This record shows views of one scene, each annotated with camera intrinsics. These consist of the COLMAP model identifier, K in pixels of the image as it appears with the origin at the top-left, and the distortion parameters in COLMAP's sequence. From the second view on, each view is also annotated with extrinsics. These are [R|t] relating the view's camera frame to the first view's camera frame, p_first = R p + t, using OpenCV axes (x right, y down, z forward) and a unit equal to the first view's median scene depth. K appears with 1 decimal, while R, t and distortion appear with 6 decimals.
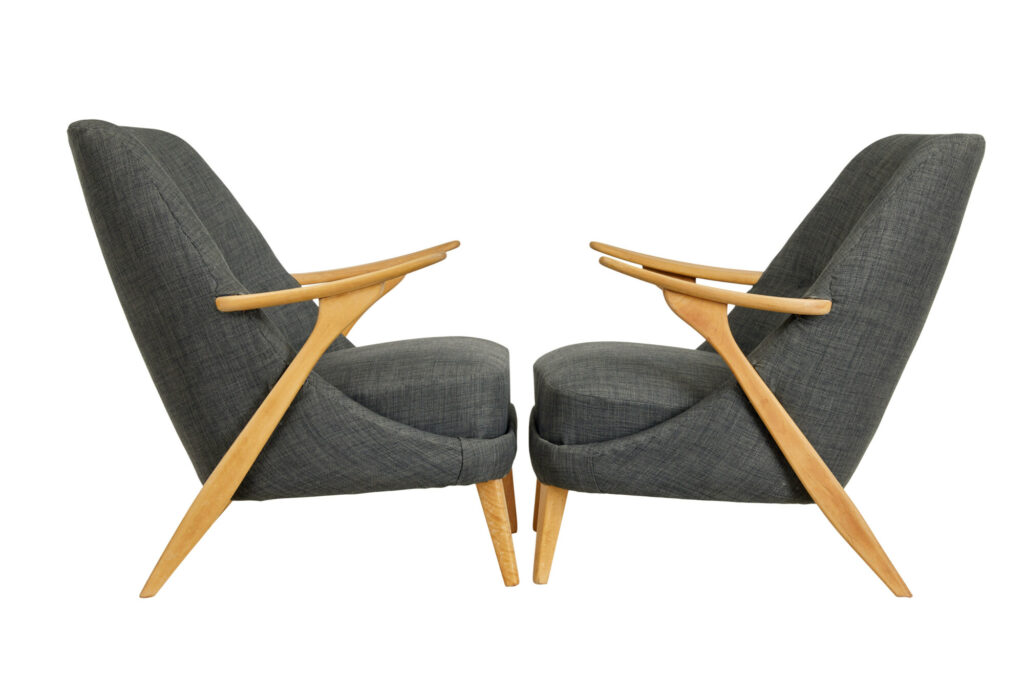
lens RADIAL K [[1823.1, 0, 512.0], [0, 1823.1, 341.0], [0, 0, 1]] dist [-0.034352, -0.075715]
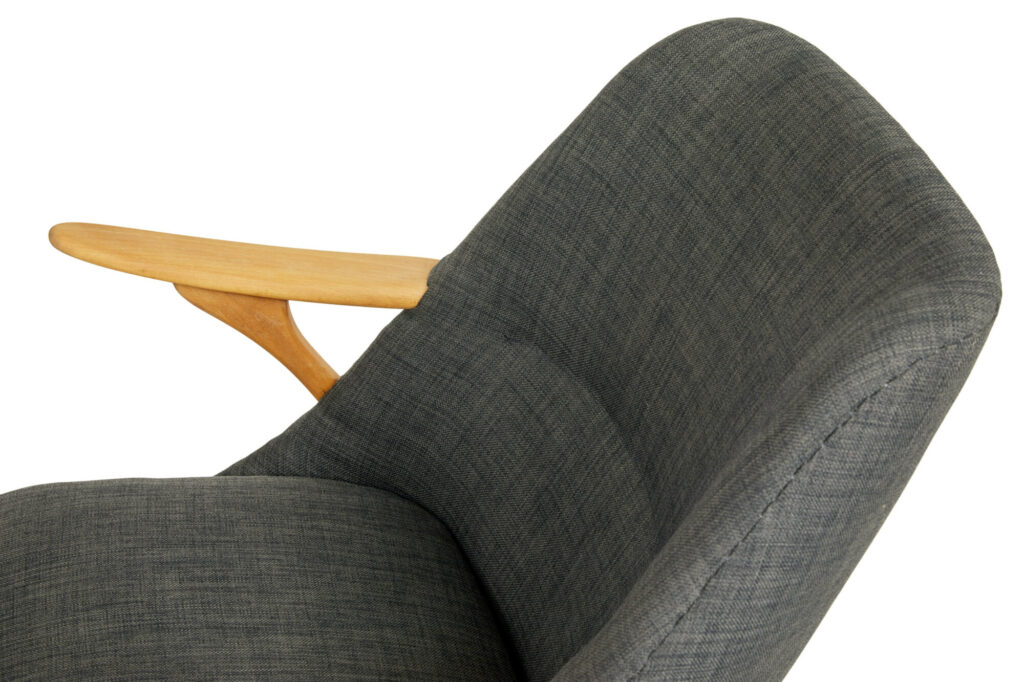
lens RADIAL K [[1823.1, 0, 512.0], [0, 1823.1, 341.0], [0, 0, 1]] dist [-0.034352, -0.075715]
pose [[0.977660, -0.075057, 0.196336, 0.076555], [-0.016025, 0.904739, 0.425664, -0.273948], [-0.209582, -0.419301, 0.883324, 0.678600]]
